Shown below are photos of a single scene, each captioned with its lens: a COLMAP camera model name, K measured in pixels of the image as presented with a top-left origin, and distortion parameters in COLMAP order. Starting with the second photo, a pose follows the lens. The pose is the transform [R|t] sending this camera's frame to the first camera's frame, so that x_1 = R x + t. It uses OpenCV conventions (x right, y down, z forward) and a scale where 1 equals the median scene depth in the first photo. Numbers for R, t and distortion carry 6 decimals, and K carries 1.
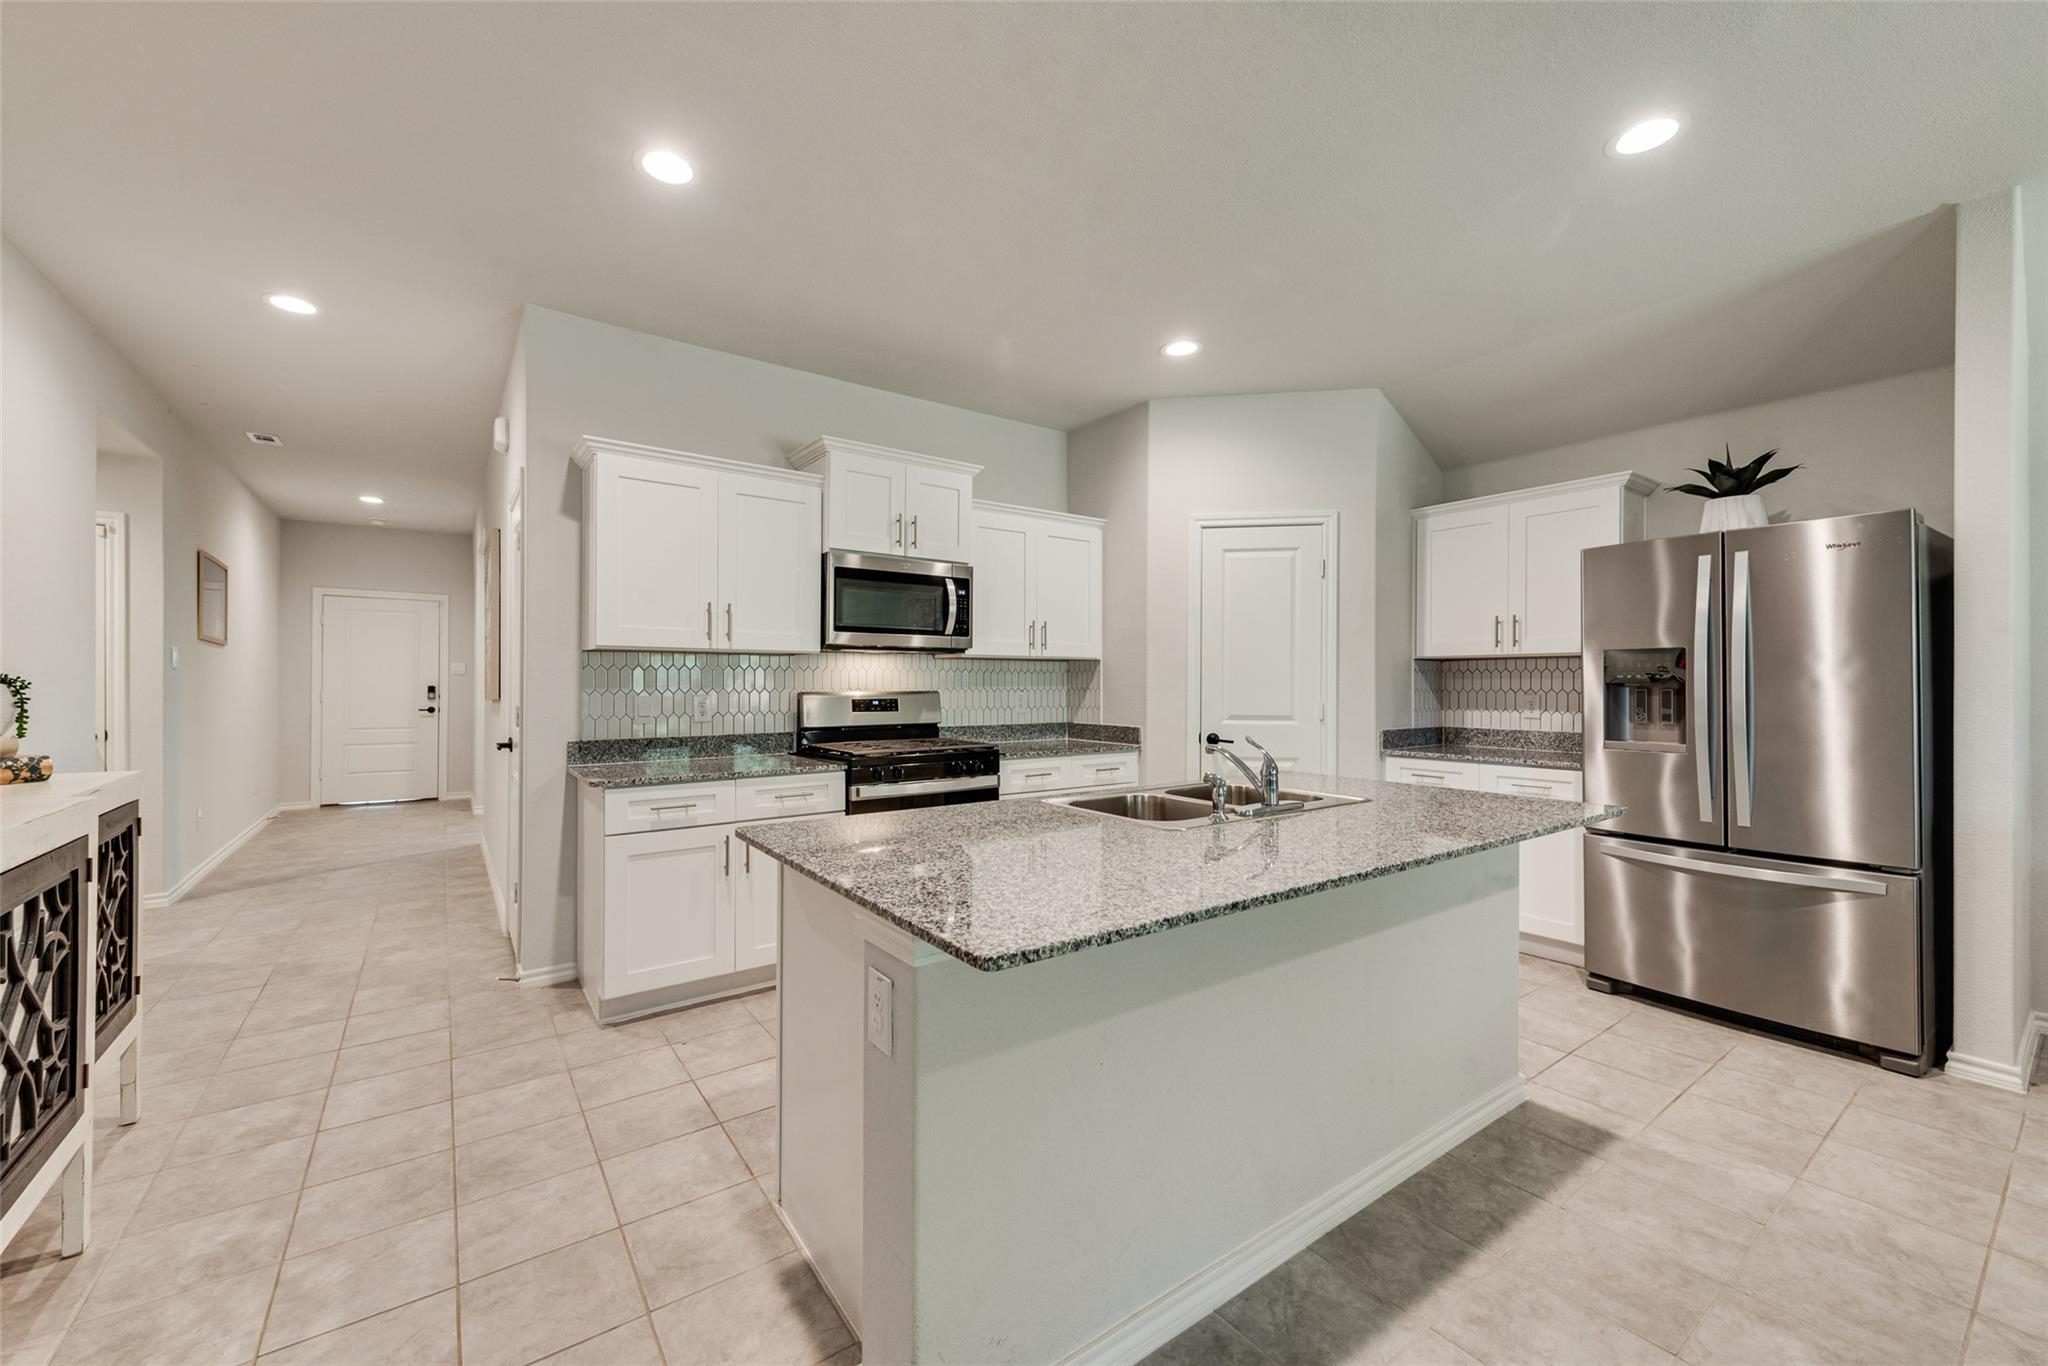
lens RADIAL K [[795.5, 0, 1012.9], [0, 795.5, 682.6], [0, 0, 1]] dist [0.009240, 0.000139]
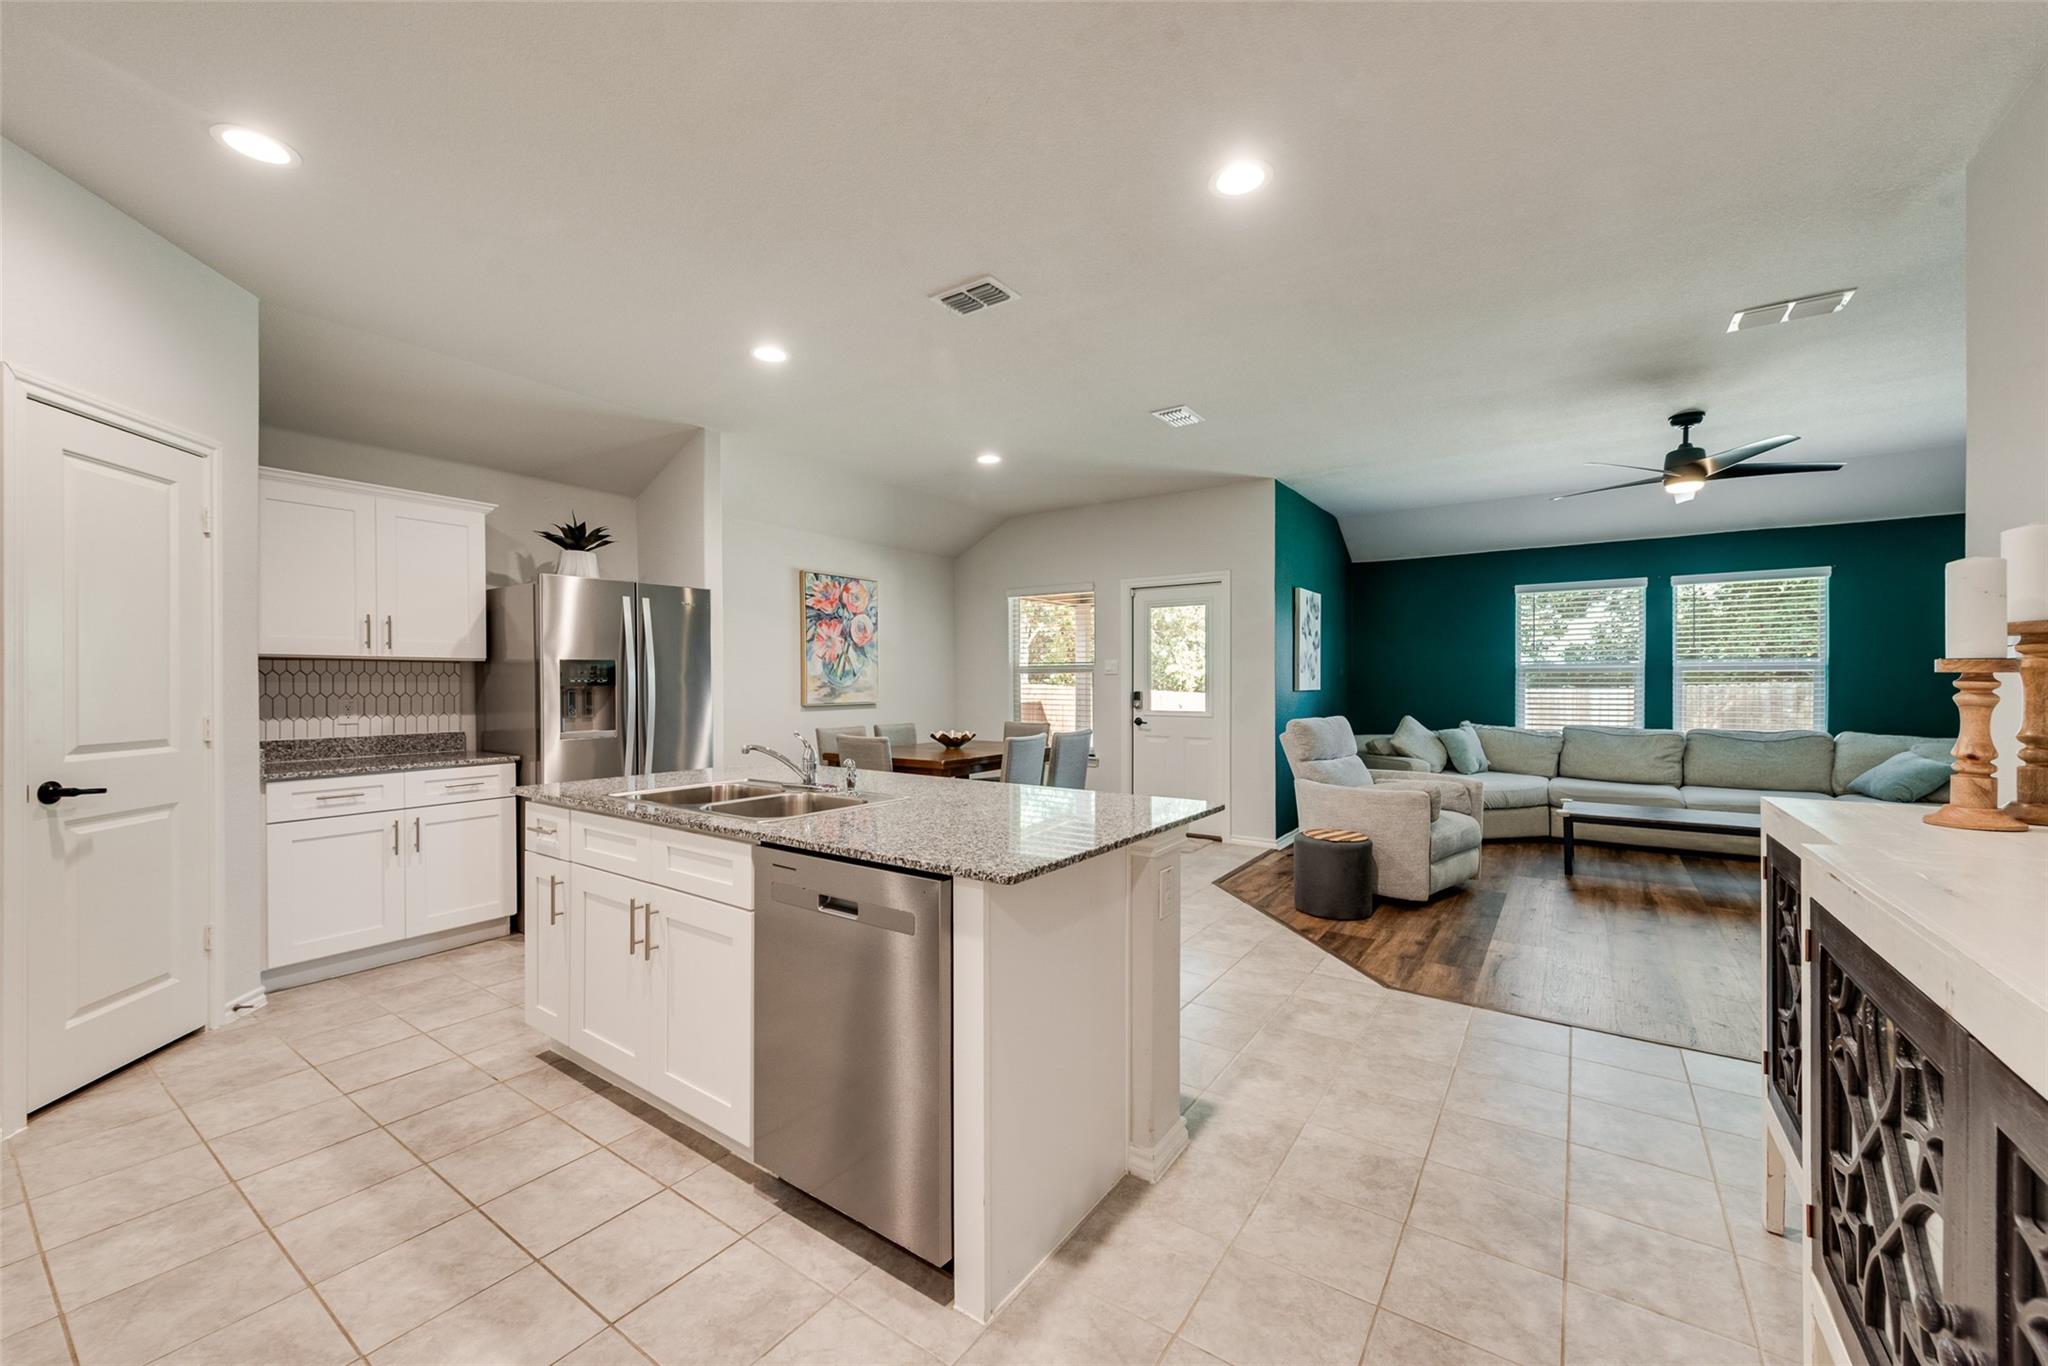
lens RADIAL K [[795.5, 0, 1011.1], [0, 795.5, 686.7], [0, 0, 1]] dist [0.009240, 0.000139]
pose [[-0.328651, -0.004311, 0.944442, -0.521149], [0.003263, 0.999978, 0.005700, -0.002349], [-0.944446, 0.004955, -0.328630, 0.601917]]
